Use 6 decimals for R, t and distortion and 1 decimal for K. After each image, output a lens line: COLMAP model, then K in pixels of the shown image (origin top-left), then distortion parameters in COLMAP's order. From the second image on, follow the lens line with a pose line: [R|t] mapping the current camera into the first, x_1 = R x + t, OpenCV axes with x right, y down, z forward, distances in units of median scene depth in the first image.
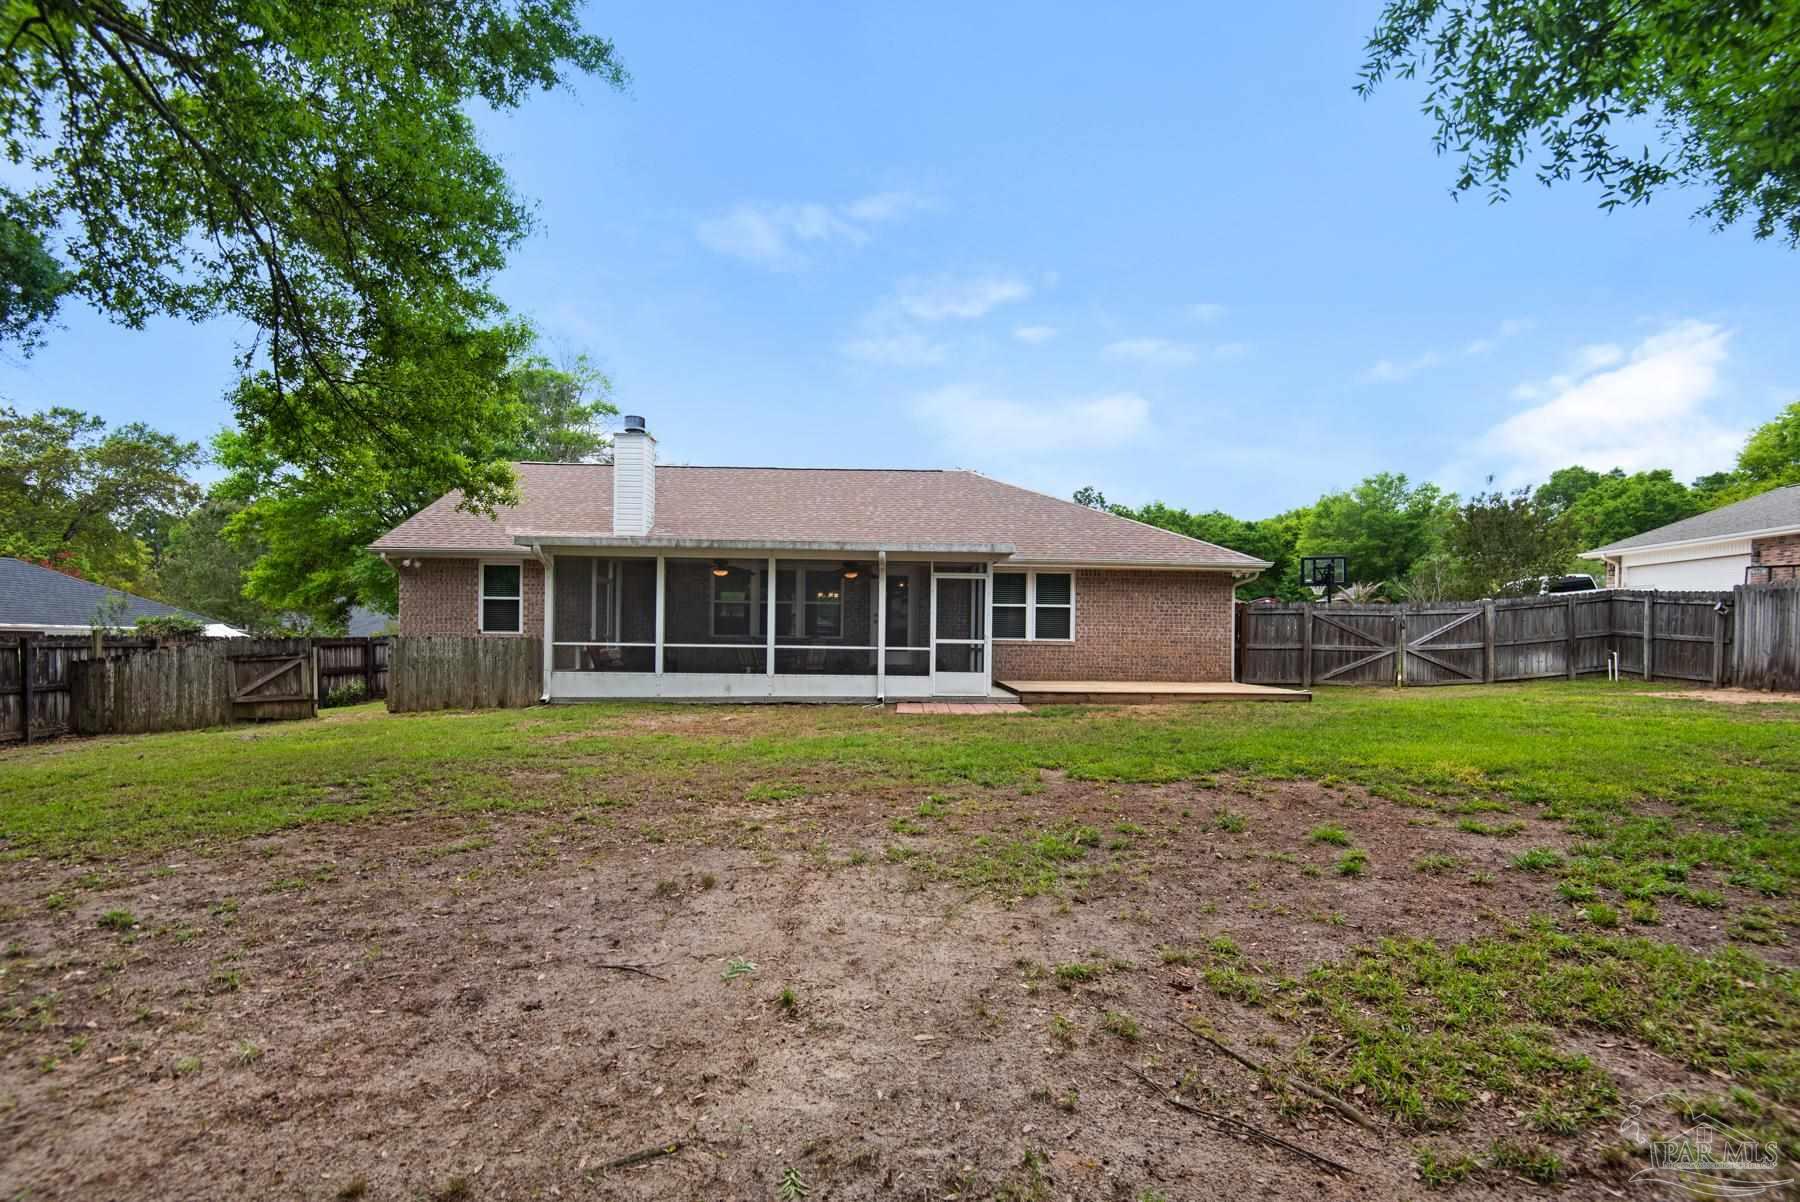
lens RADIAL K [[929.0, 0, 906.0], [0, 929.0, 649.5], [0, 0, 1]] dist [-0.001742, 0.000153]
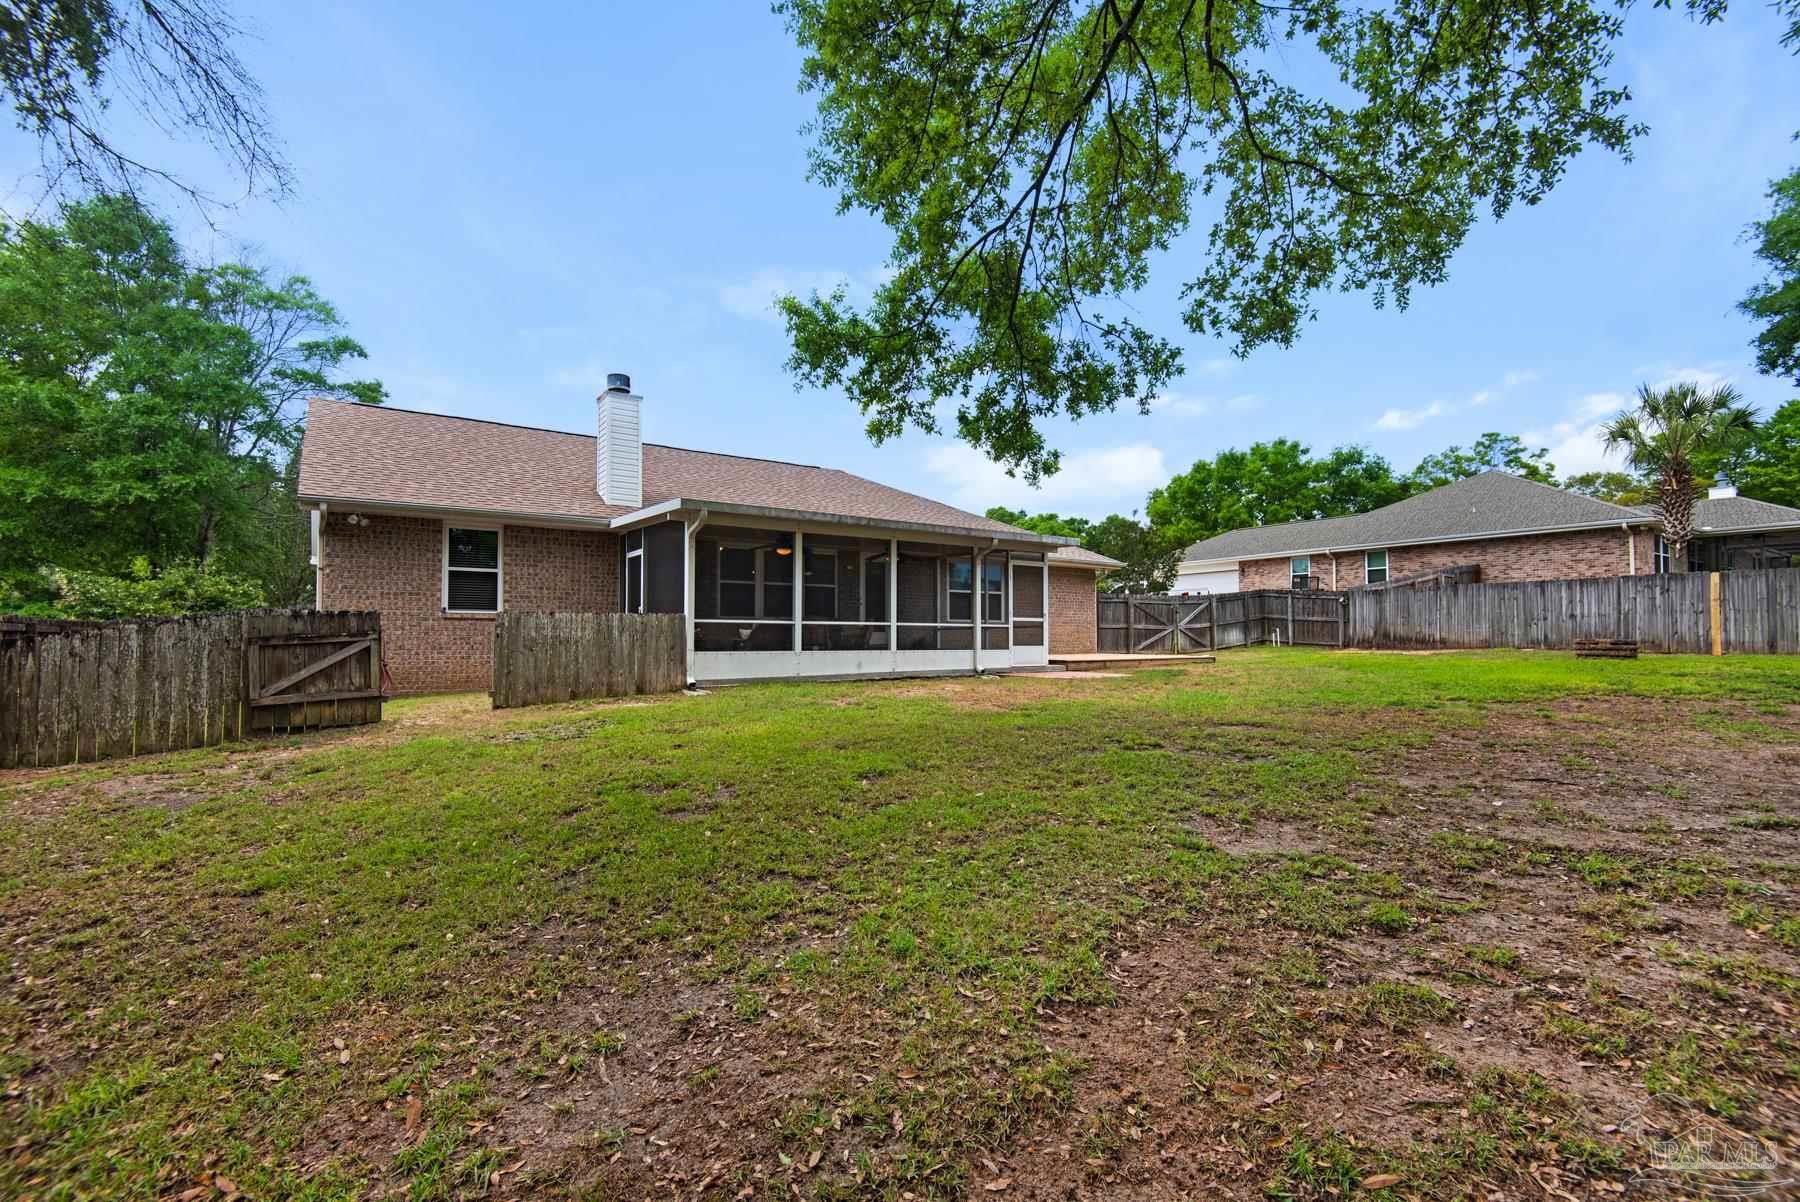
lens RADIAL K [[822.2, 0, 909.8], [0, 822.2, 640.4], [0, 0, 1]] dist [0.003357, -0.006298]
pose [[0.829058, -0.012524, 0.559022, -0.543561], [0.012761, 0.999913, 0.003476, 0.010427], [-0.559017, 0.004252, 0.829146, 0.186450]]
